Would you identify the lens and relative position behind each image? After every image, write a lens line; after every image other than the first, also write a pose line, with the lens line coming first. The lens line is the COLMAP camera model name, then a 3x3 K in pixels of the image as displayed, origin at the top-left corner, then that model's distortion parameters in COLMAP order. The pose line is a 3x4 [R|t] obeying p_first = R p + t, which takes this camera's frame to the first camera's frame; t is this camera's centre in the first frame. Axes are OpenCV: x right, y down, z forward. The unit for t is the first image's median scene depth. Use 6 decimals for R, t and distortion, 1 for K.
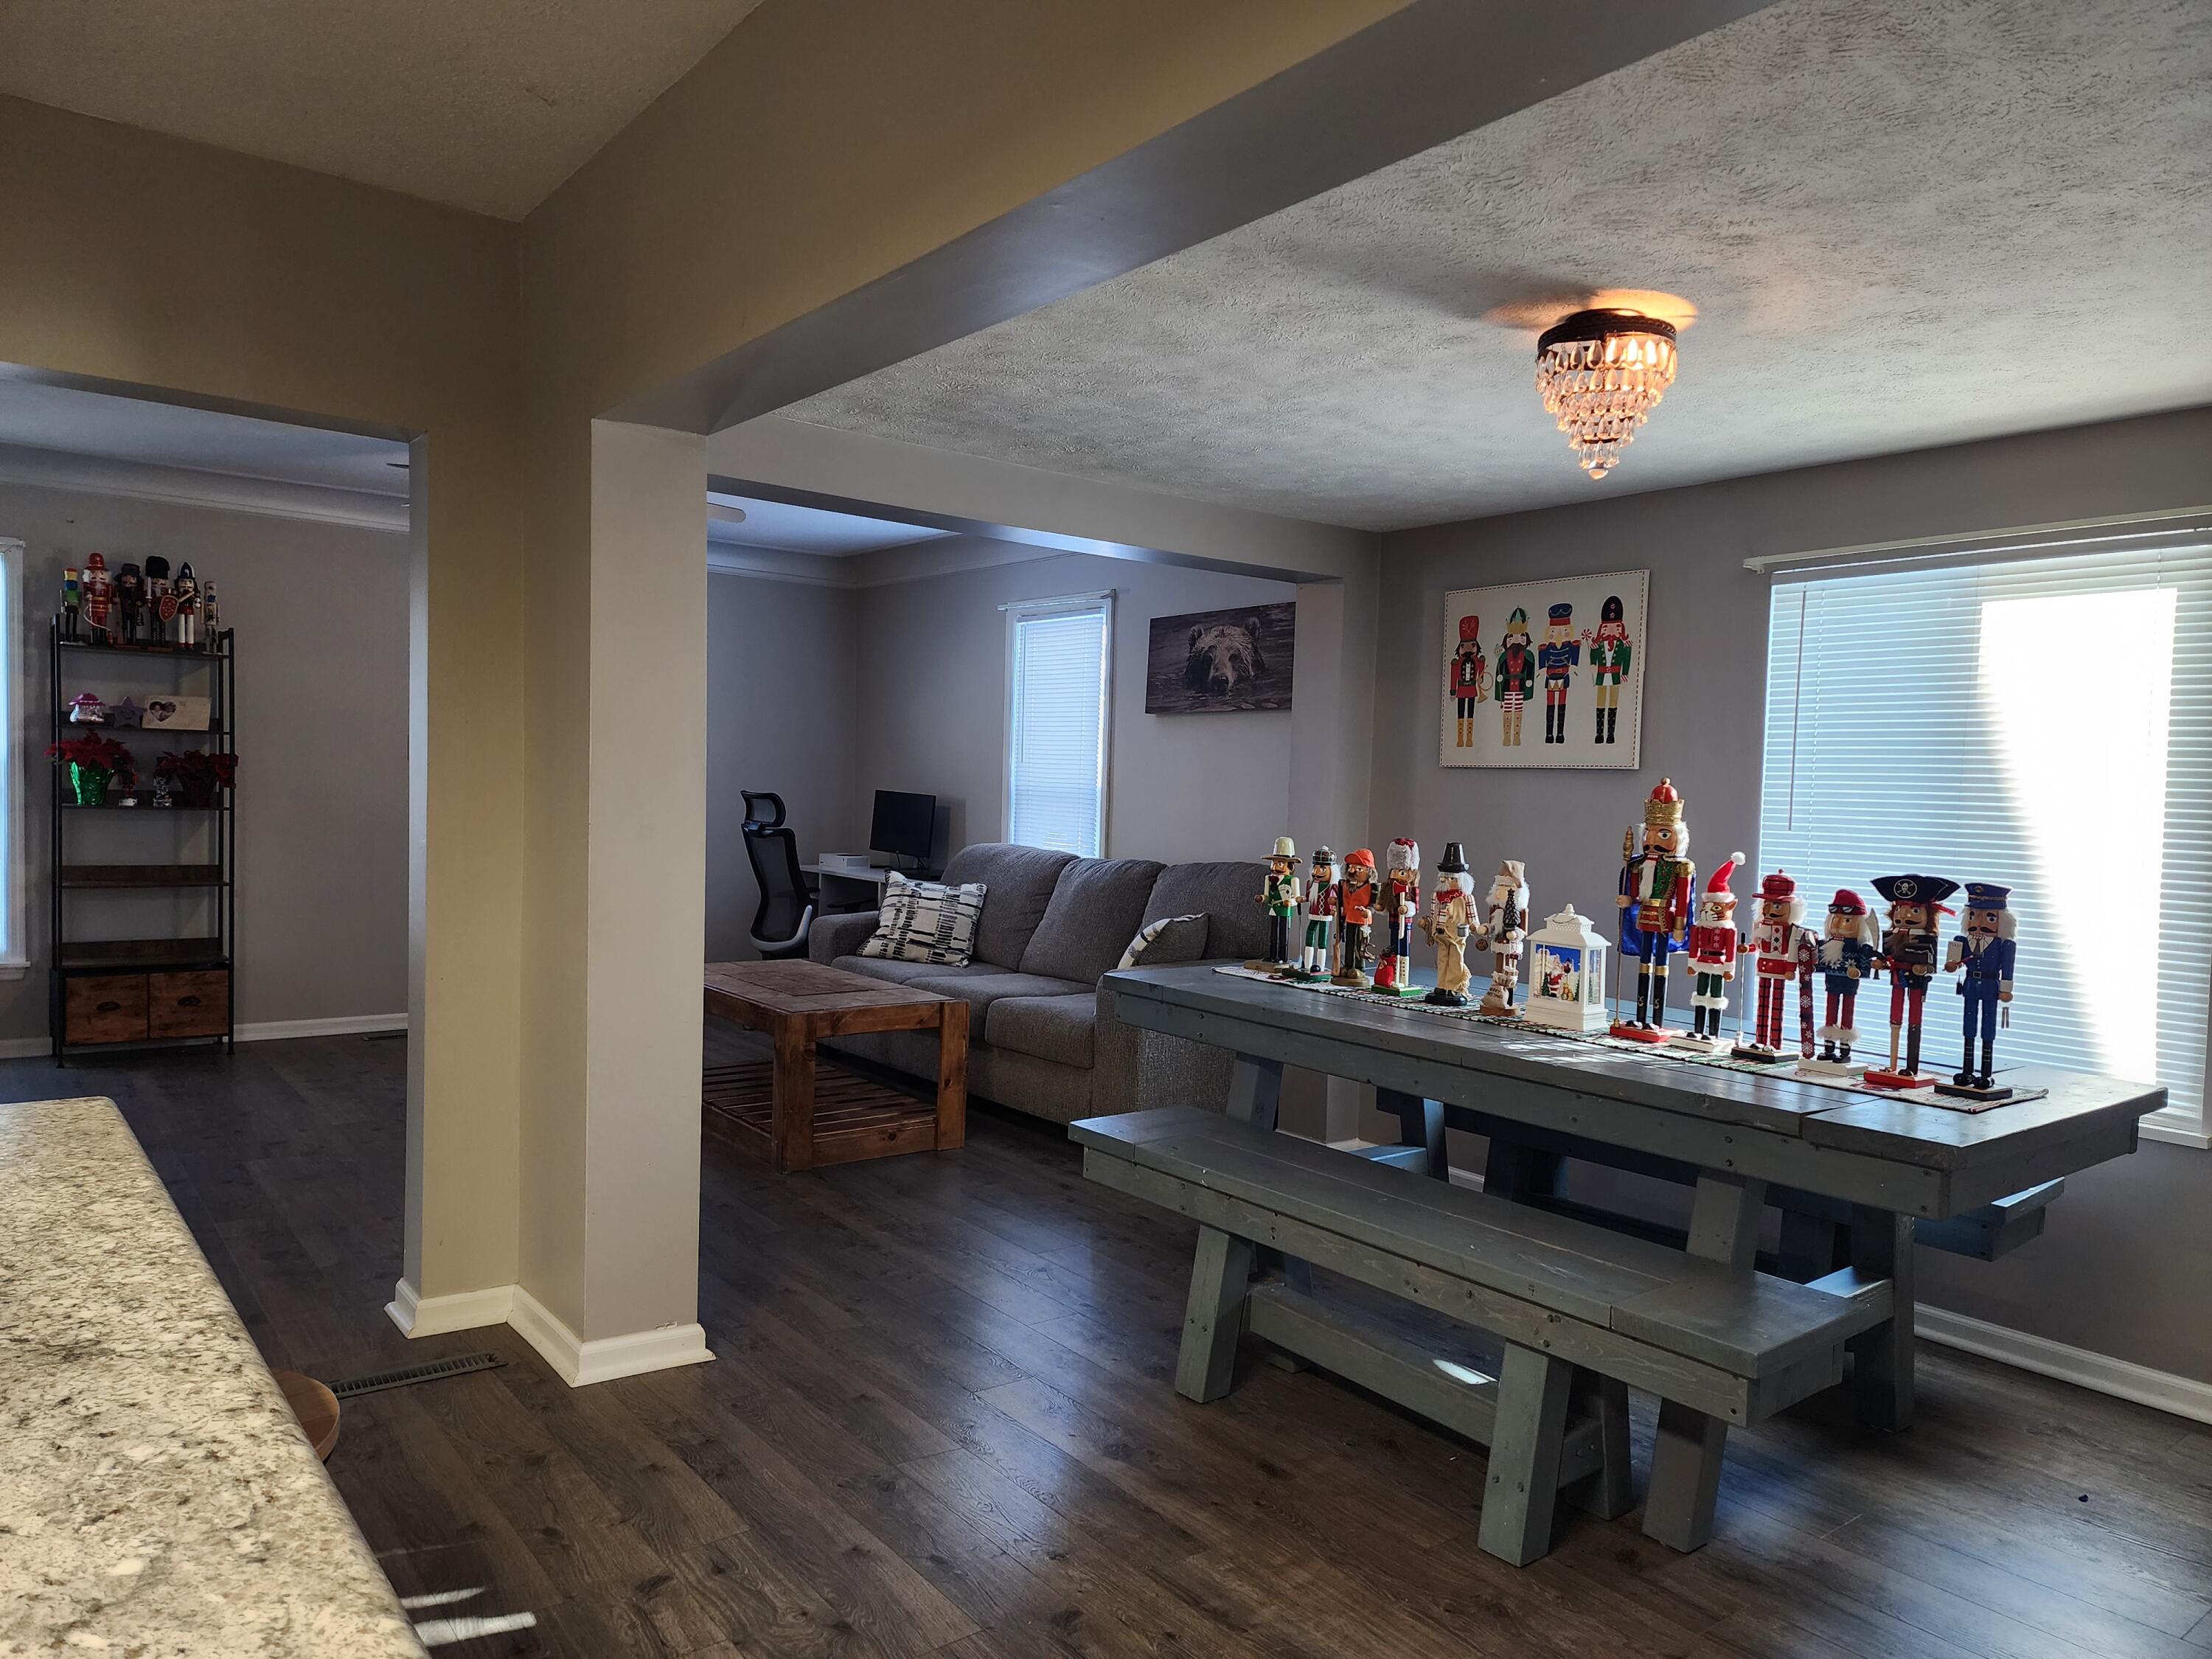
lens RADIAL K [[1481.1, 0, 1106.8], [0, 1481.1, 833.9], [0, 0, 1]] dist [0.032779, -0.008814]
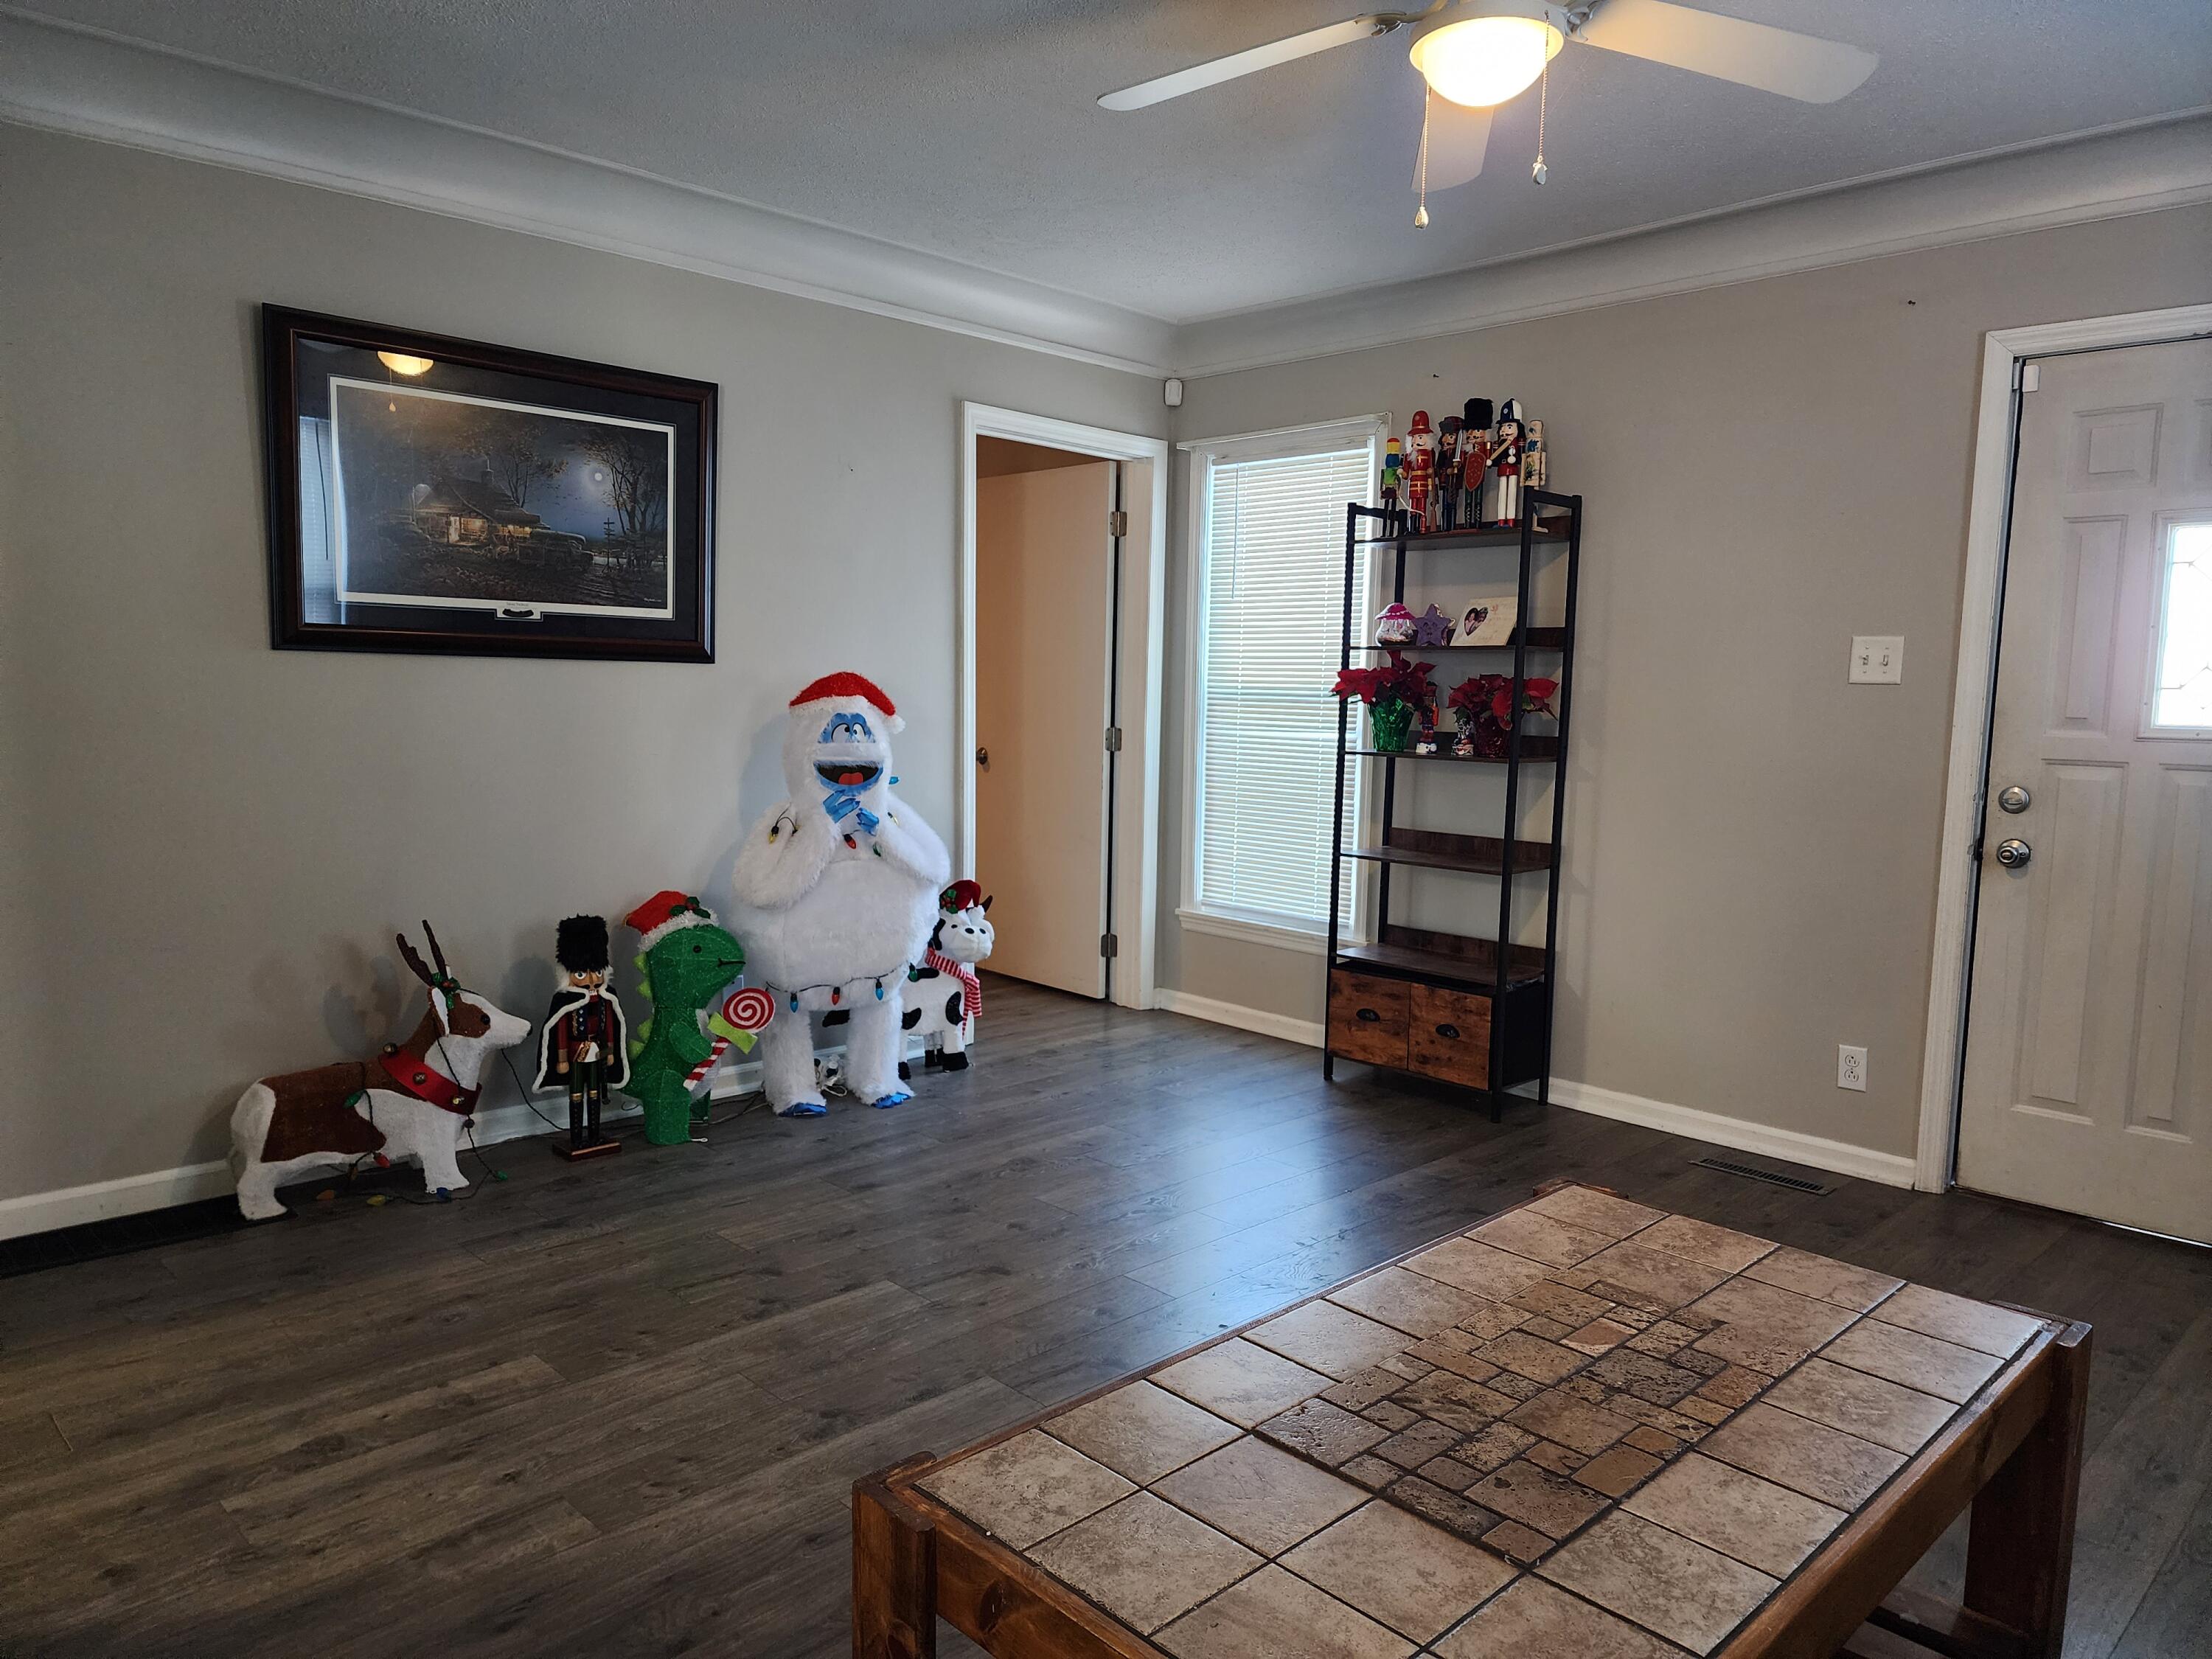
lens RADIAL K [[1481.1, 0, 1130.0], [0, 1481.1, 867.4], [0, 0, 1]] dist [0.032779, -0.008814]
pose [[0.118240, 0.099982, -0.987939, 0.057791], [-0.046029, 0.994400, 0.095127, -0.025612], [0.991918, 0.034226, 0.122180, 0.763695]]
